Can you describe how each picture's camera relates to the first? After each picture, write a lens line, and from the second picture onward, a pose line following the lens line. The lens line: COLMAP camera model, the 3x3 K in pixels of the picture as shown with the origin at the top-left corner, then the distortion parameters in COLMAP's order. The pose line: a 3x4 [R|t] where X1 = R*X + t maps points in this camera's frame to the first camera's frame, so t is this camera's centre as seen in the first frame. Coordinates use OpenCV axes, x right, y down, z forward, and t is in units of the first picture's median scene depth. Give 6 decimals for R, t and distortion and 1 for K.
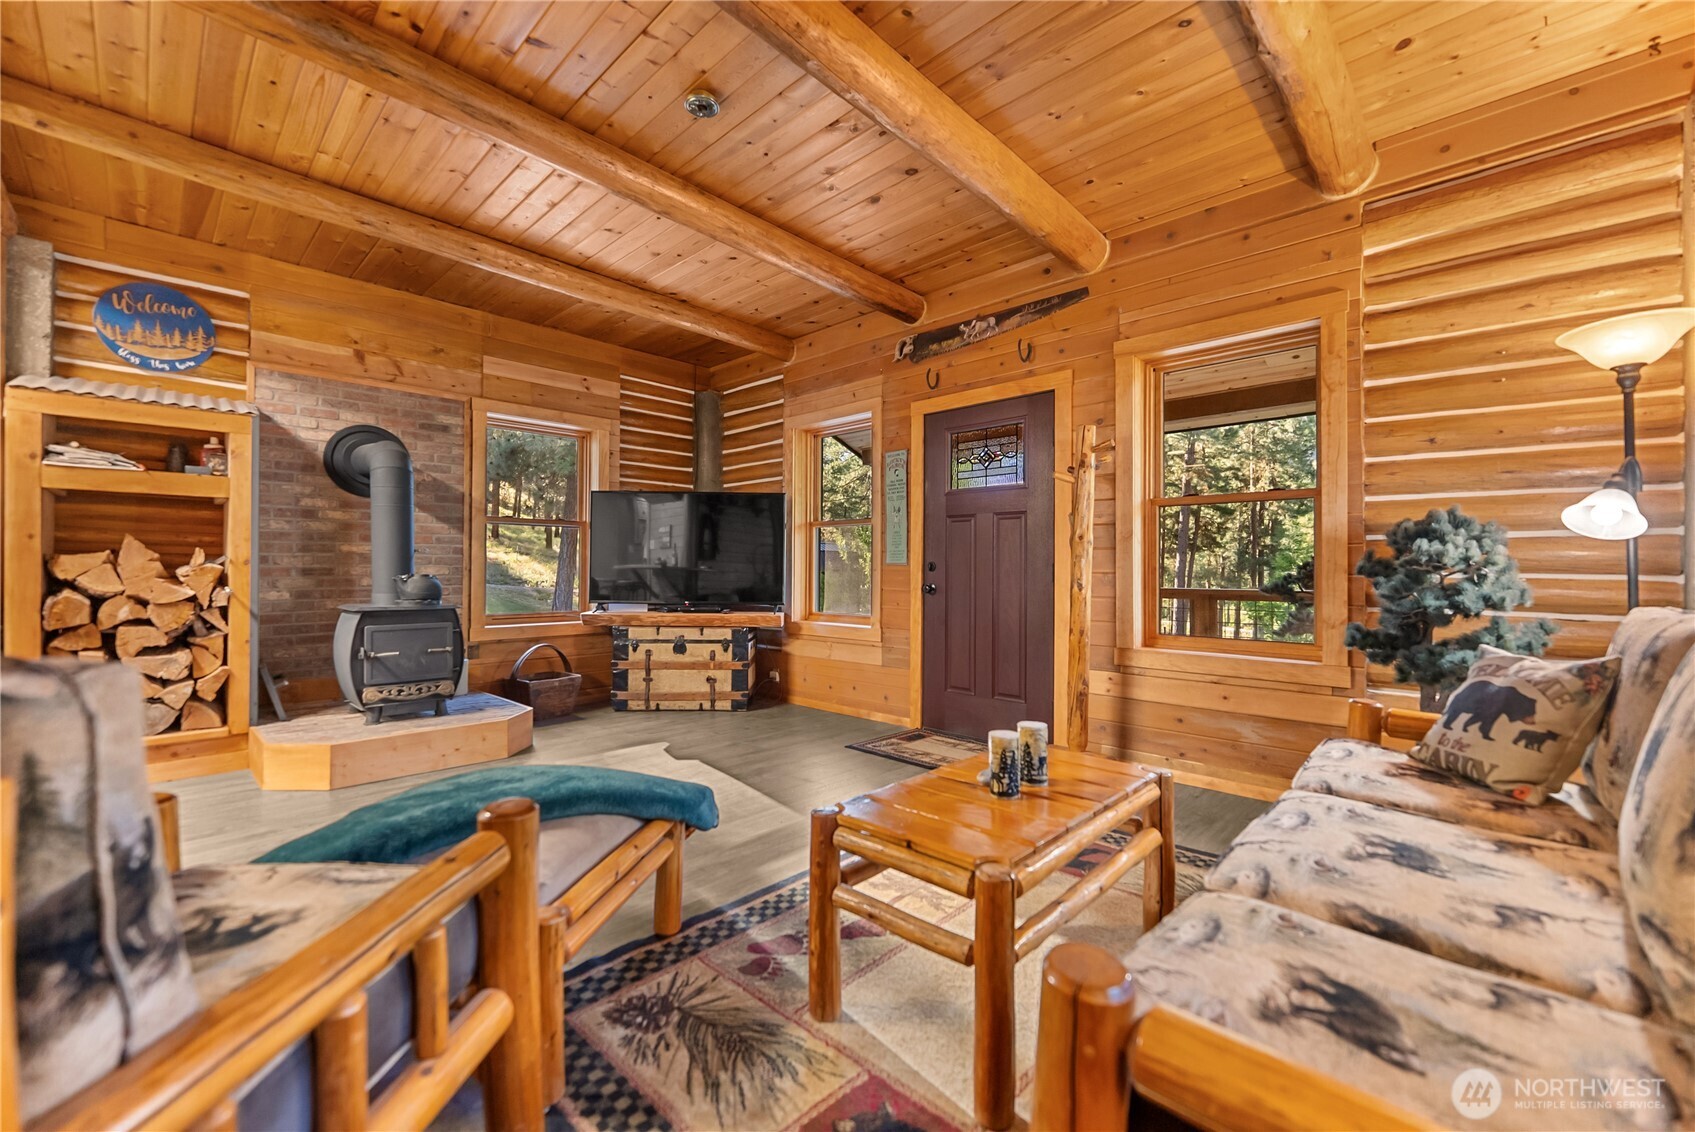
lens RADIAL K [[691.4, 0, 850.4], [0, 691.4, 562.7], [0, 0, 1]] dist [0.000455, -0.000652]
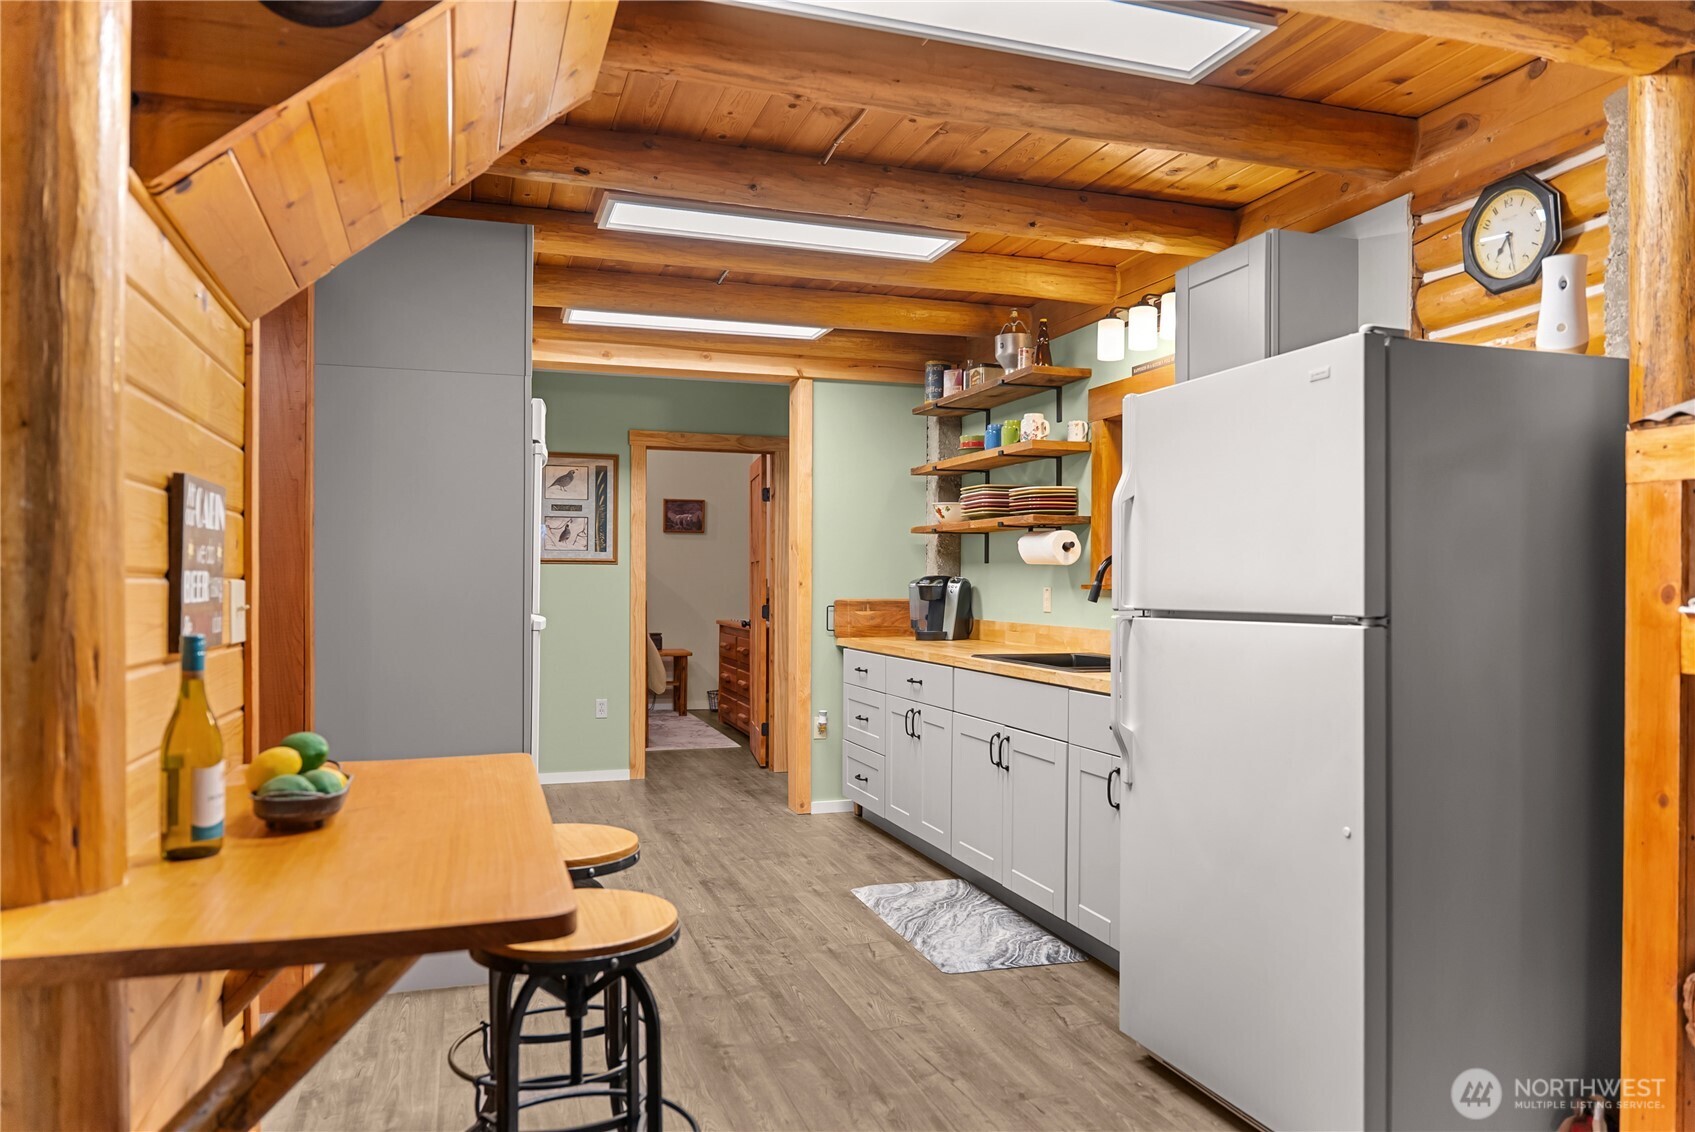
lens RADIAL K [[1149.2, 0, 848.3], [0, 1149.2, 580.3], [0, 0, 1]] dist [-0.016073, -0.001541]
pose [[-0.466239, -0.004291, -0.884648, -0.286170], [0.002398, 0.999978, -0.006114, -0.114829], [0.884655, -0.004972, -0.466219, 0.640547]]
